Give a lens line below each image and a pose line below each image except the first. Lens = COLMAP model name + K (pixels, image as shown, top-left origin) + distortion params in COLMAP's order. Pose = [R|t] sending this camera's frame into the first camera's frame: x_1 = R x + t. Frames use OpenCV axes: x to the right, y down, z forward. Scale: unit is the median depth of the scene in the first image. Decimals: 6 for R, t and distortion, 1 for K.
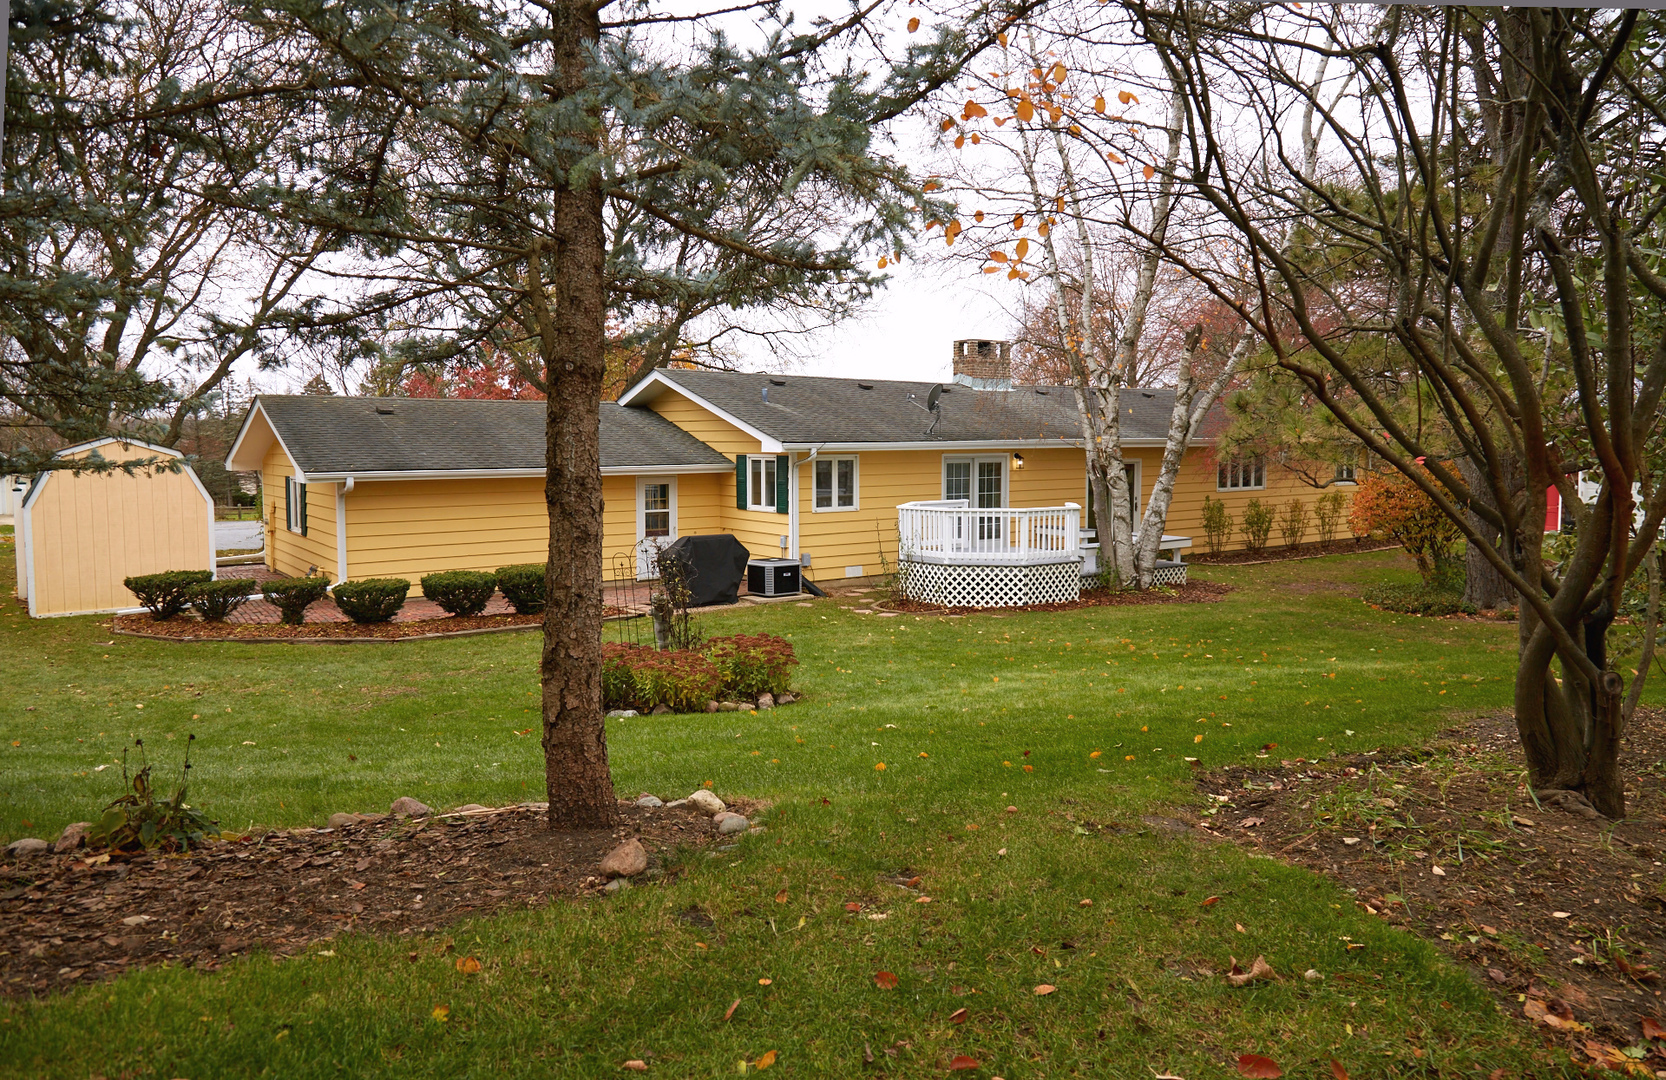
lens RADIAL K [[1108.1, 0, 833.0], [0, 1108.1, 540.0], [0, 0, 1]] dist [0.002323, 0.001265]
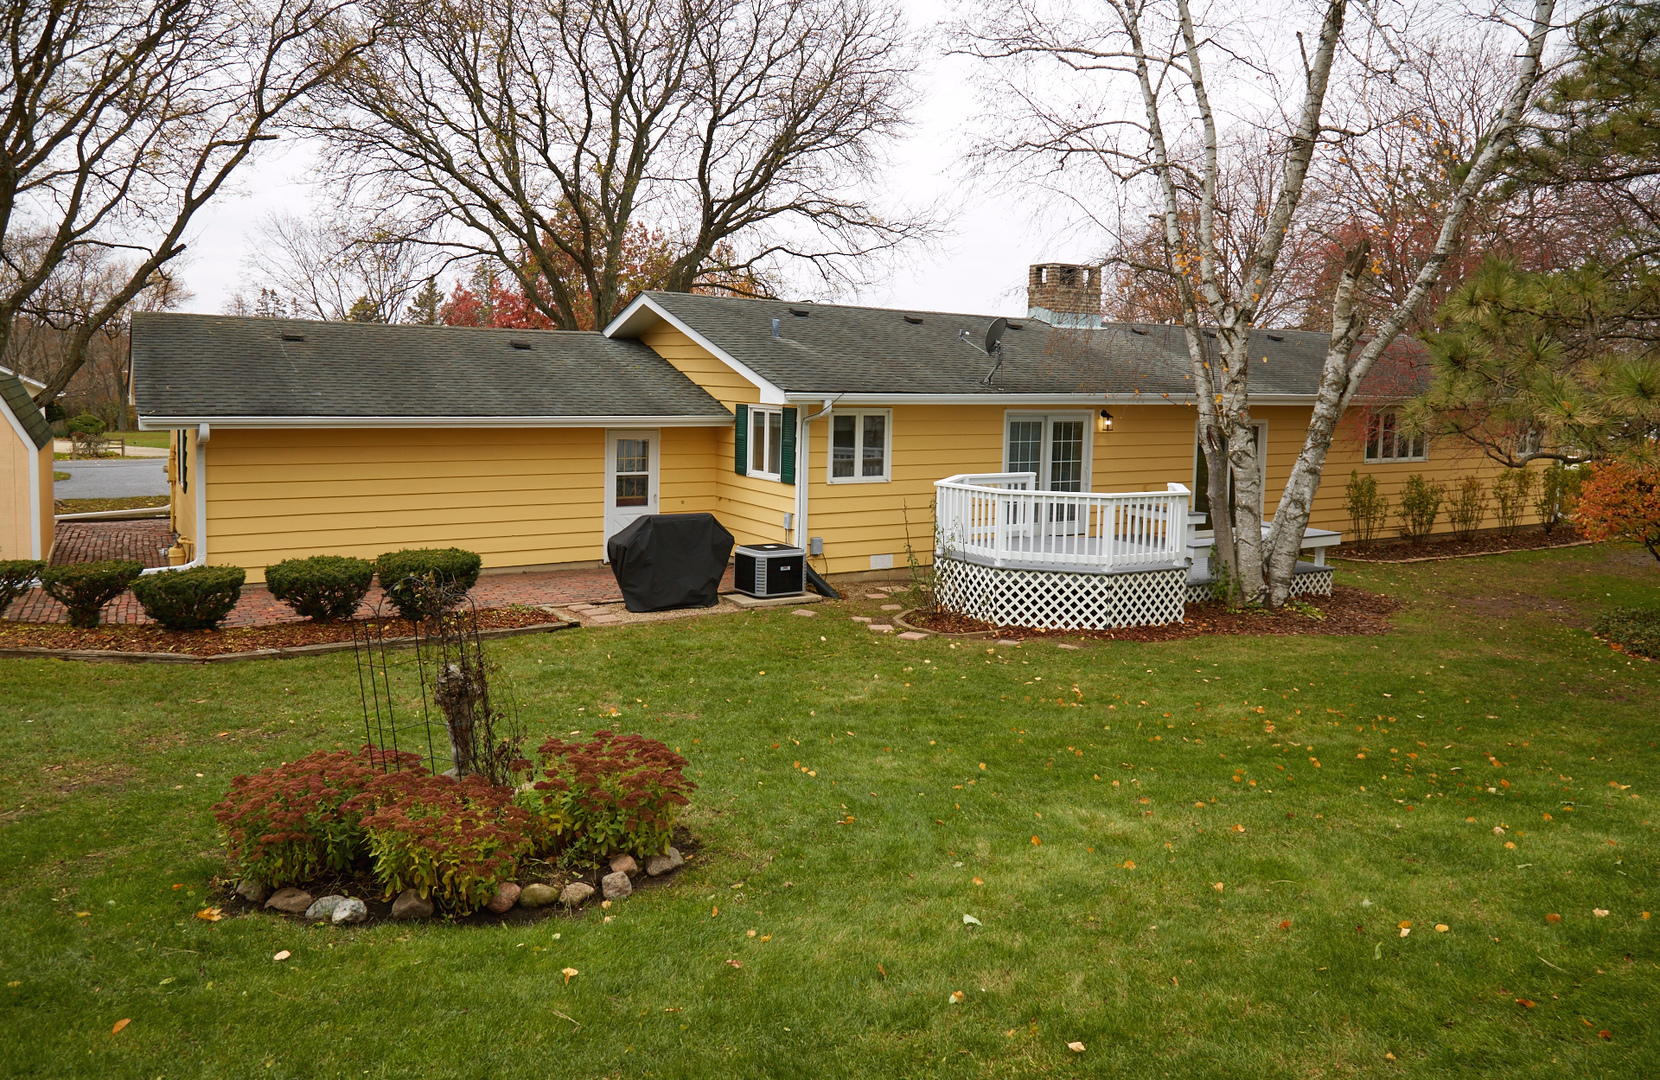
lens RADIAL K [[1154.0, 0, 834.4], [0, 1154.0, 473.1], [0, 0, 1]] dist [0.021517, 0.000914]
pose [[0.997176, 0.030214, -0.068756, 0.043082], [-0.030631, 0.999518, -0.005027, -0.030081], [0.068571, 0.007119, 0.997621, 0.227327]]
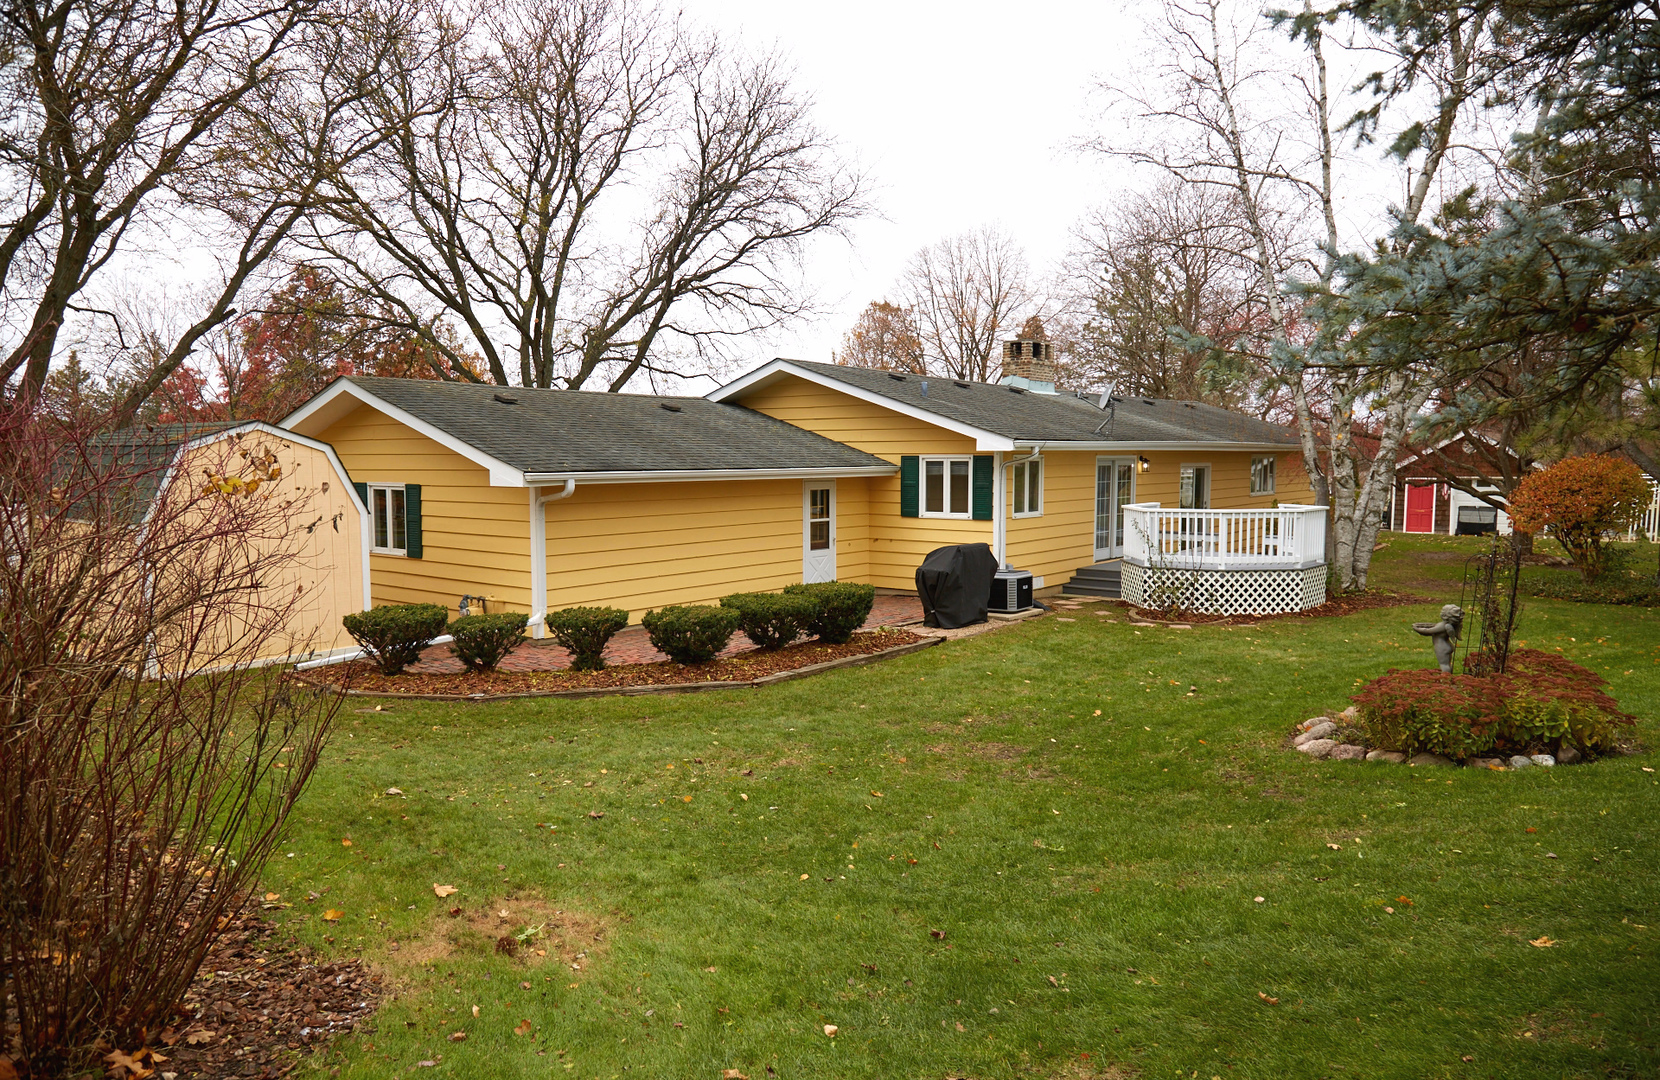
lens RADIAL K [[1104.1, 0, 830.0], [0, 1104.1, 540.0], [0, 0, 1]] dist [0.002323, 0.001265]
pose [[0.961588, -0.020088, 0.273759, -0.435419], [0.024796, 0.999598, -0.013749, 0.001365], [-0.273373, 0.020009, 0.961700, 0.188993]]
